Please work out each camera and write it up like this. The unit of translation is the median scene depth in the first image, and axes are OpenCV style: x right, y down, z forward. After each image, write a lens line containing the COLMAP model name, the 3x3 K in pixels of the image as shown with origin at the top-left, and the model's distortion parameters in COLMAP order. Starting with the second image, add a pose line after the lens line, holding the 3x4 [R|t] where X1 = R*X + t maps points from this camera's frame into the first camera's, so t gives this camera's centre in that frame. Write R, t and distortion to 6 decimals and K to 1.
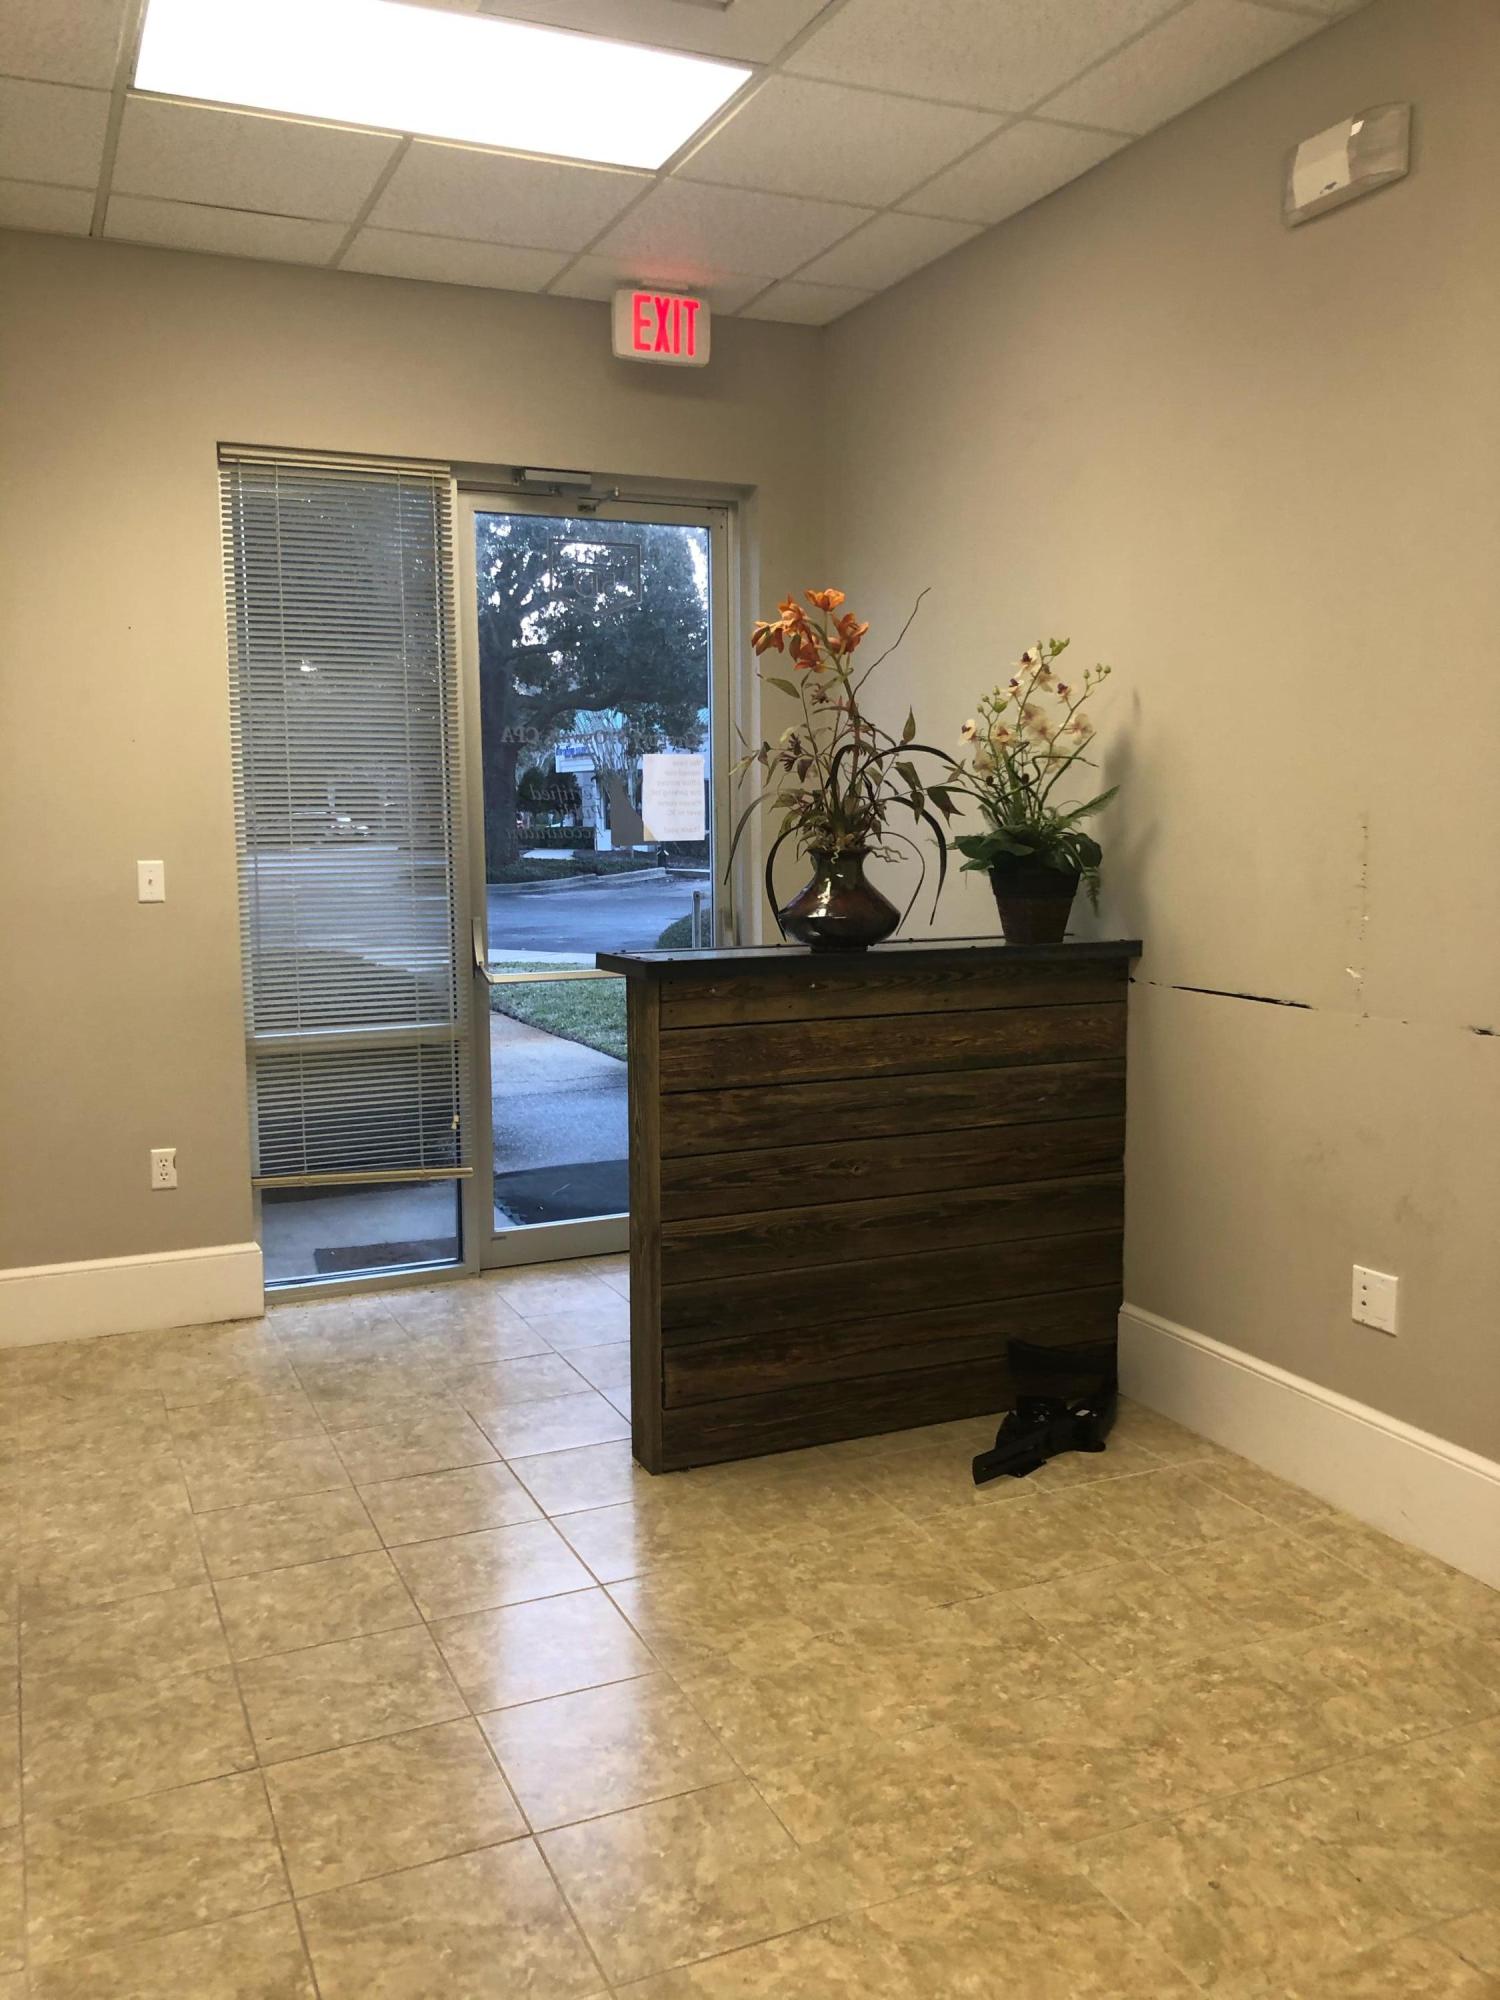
lens RADIAL K [[1663.8, 0, 756.0], [0, 1663.8, 999.9], [0, 0, 1]] dist [0.059212, 0.013074]
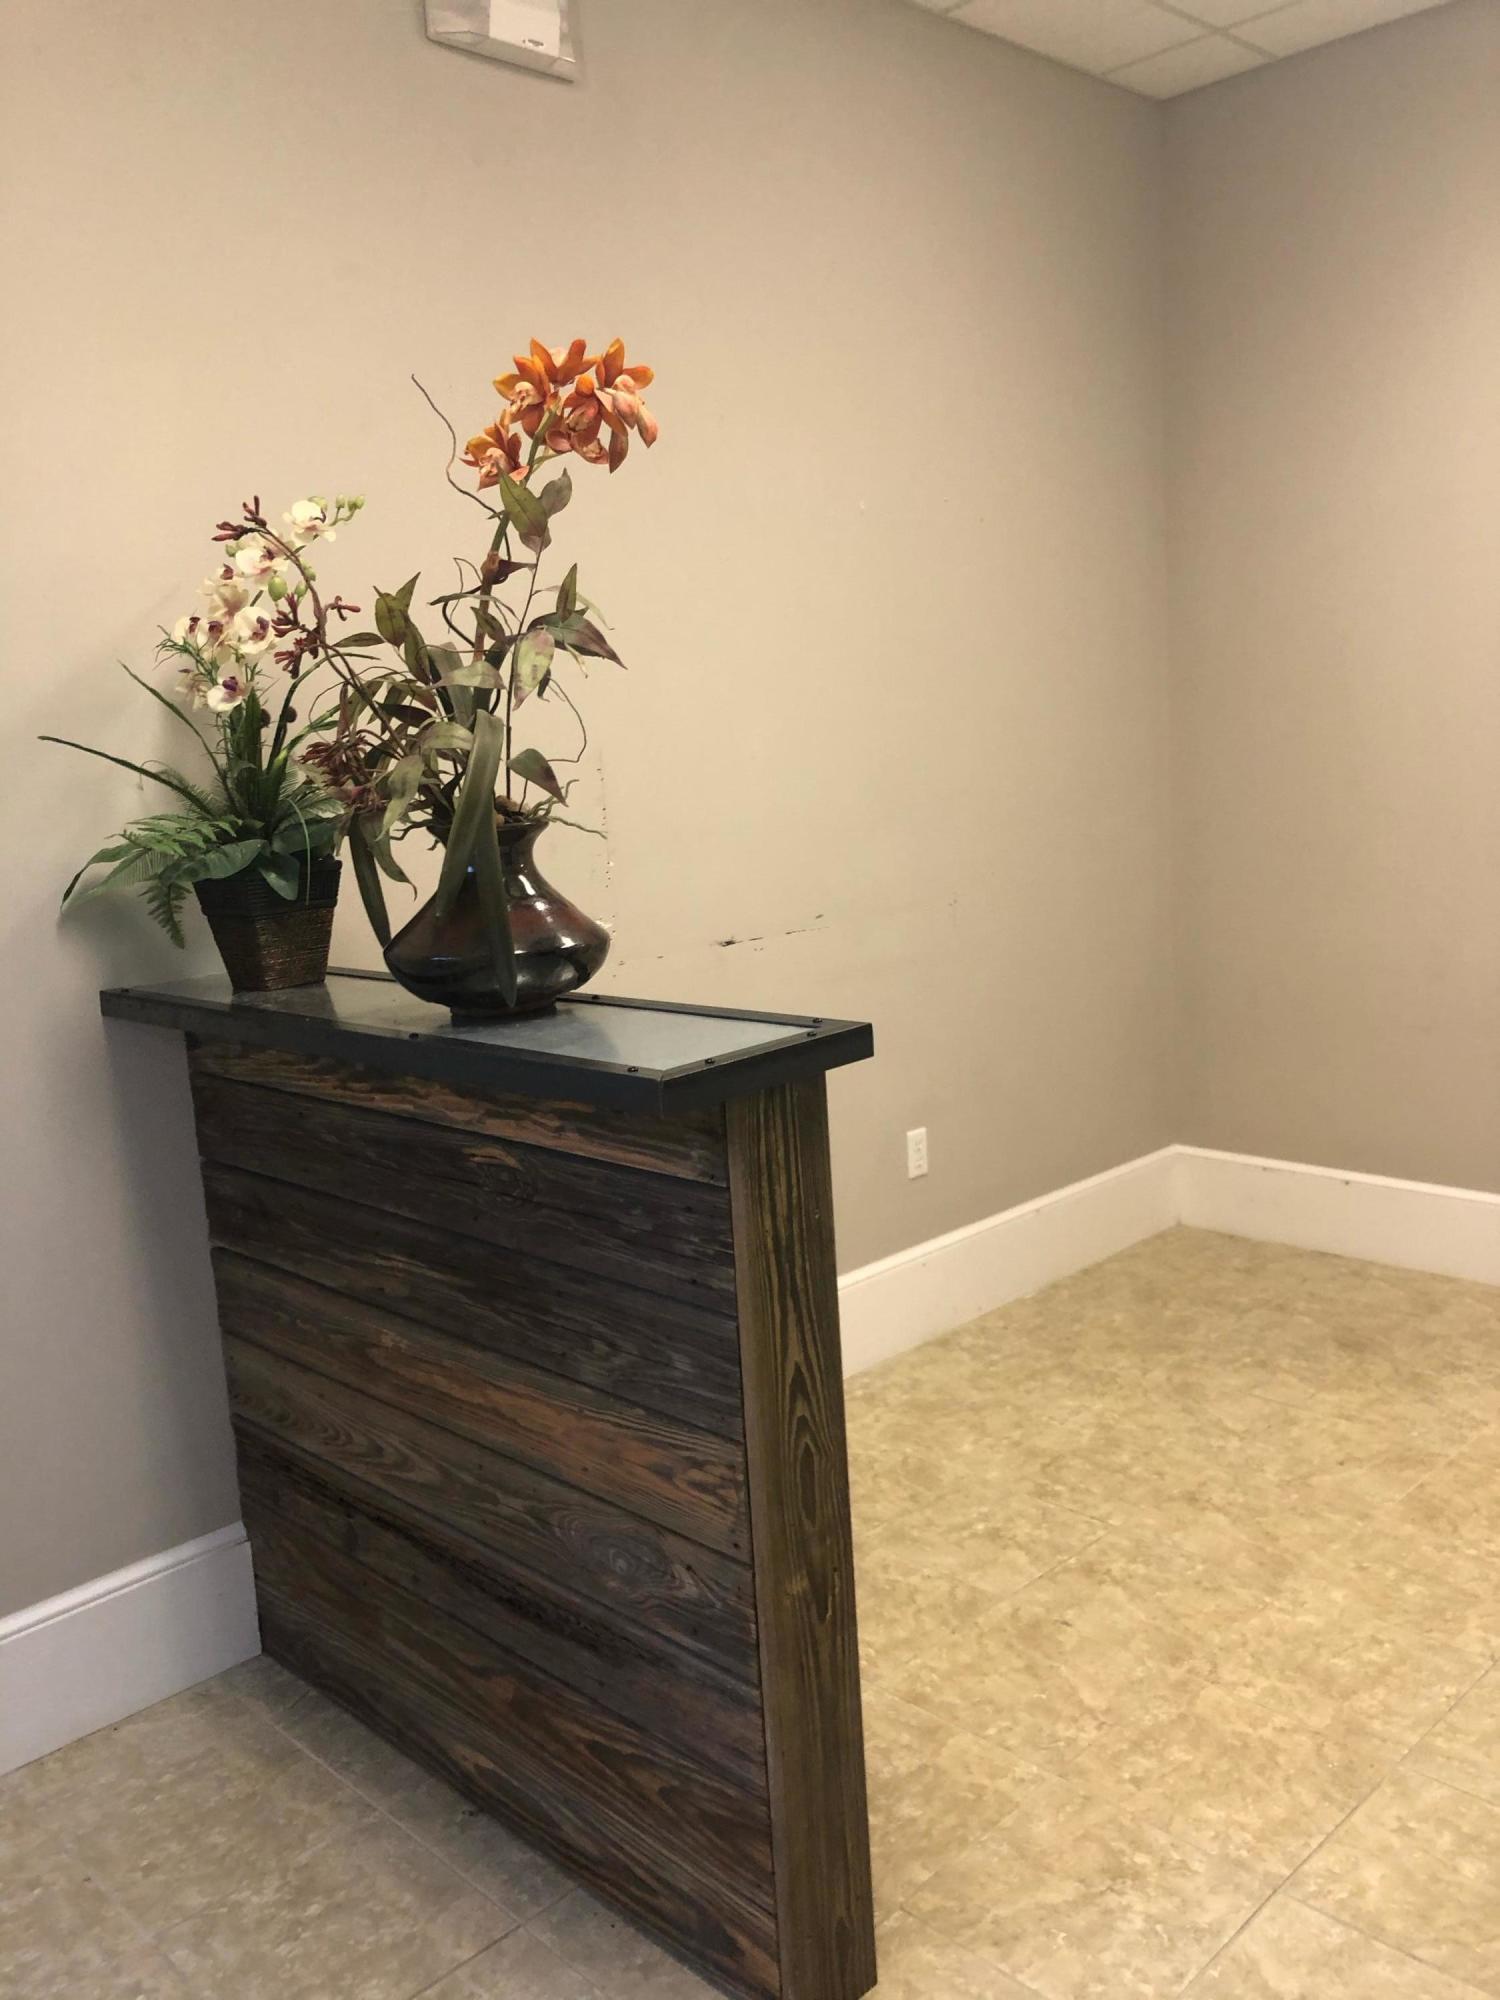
lens RADIAL K [[1663.8, 0, 762.2], [0, 1663.8, 999.4], [0, 0, 1]] dist [0.059212, 0.013074]
pose [[-0.351421, -0.119023, 0.928621, -0.654476], [0.171520, 0.966913, 0.188840, -0.161894], [-0.920372, 0.225639, -0.319379, 1.442537]]
